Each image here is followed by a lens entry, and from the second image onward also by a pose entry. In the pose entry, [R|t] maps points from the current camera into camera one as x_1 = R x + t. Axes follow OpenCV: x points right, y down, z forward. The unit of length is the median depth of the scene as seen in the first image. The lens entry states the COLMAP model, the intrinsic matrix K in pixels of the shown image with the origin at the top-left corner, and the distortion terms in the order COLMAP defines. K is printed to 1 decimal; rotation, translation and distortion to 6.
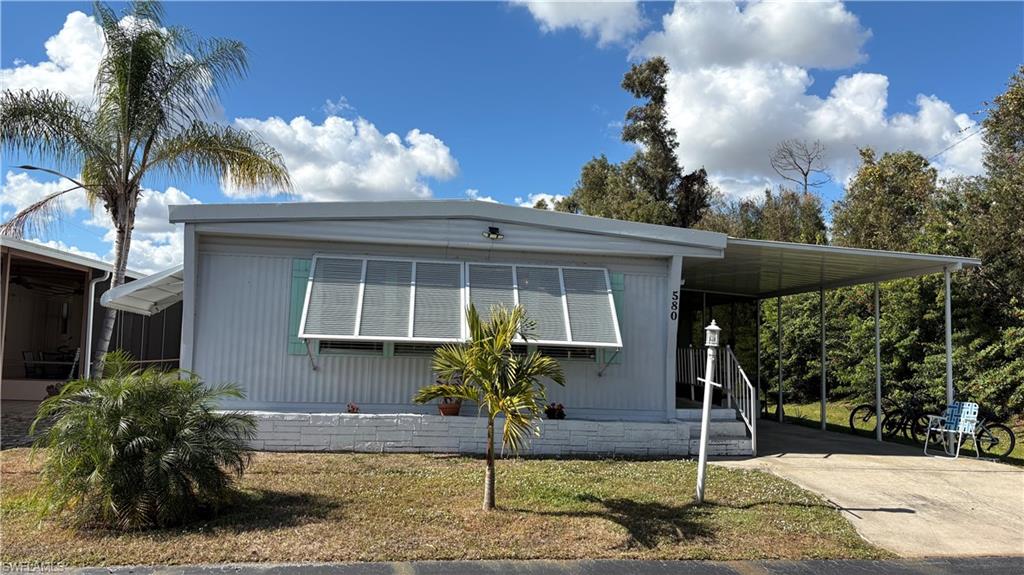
lens RADIAL K [[770.5, 0, 504.1], [0, 770.5, 273.8], [0, 0, 1]] dist [0.122023, -0.319348]
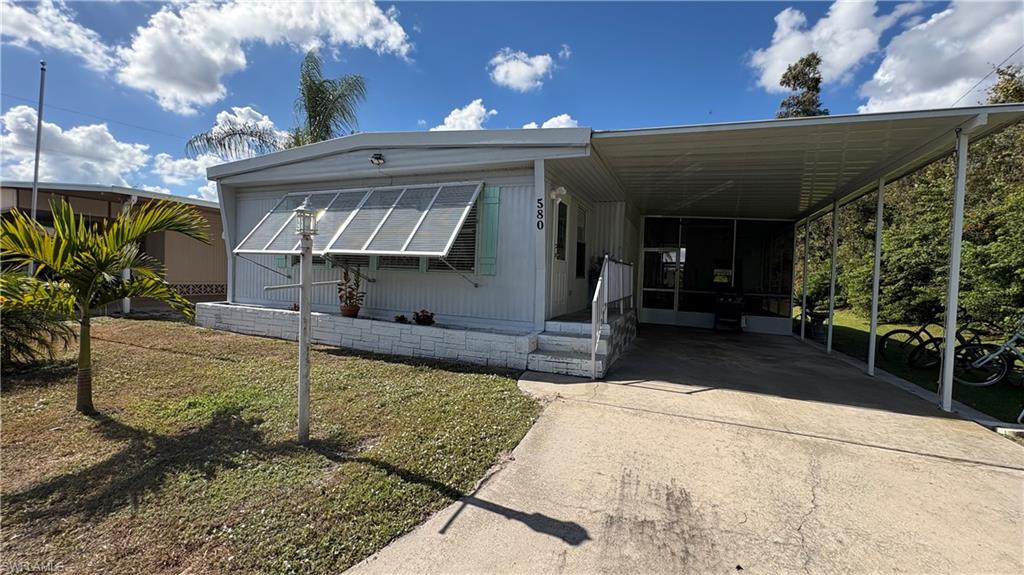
lens RADIAL K [[408.3, 0, 512.0], [0, 408.3, 287.5], [0, 0, 1]] dist [-0.001840, -0.000175]
pose [[0.870741, 0.017157, -0.491442, 0.447176], [0.039097, 0.993812, 0.103969, 0.078403], [0.490185, -0.109744, 0.864682, 0.551125]]
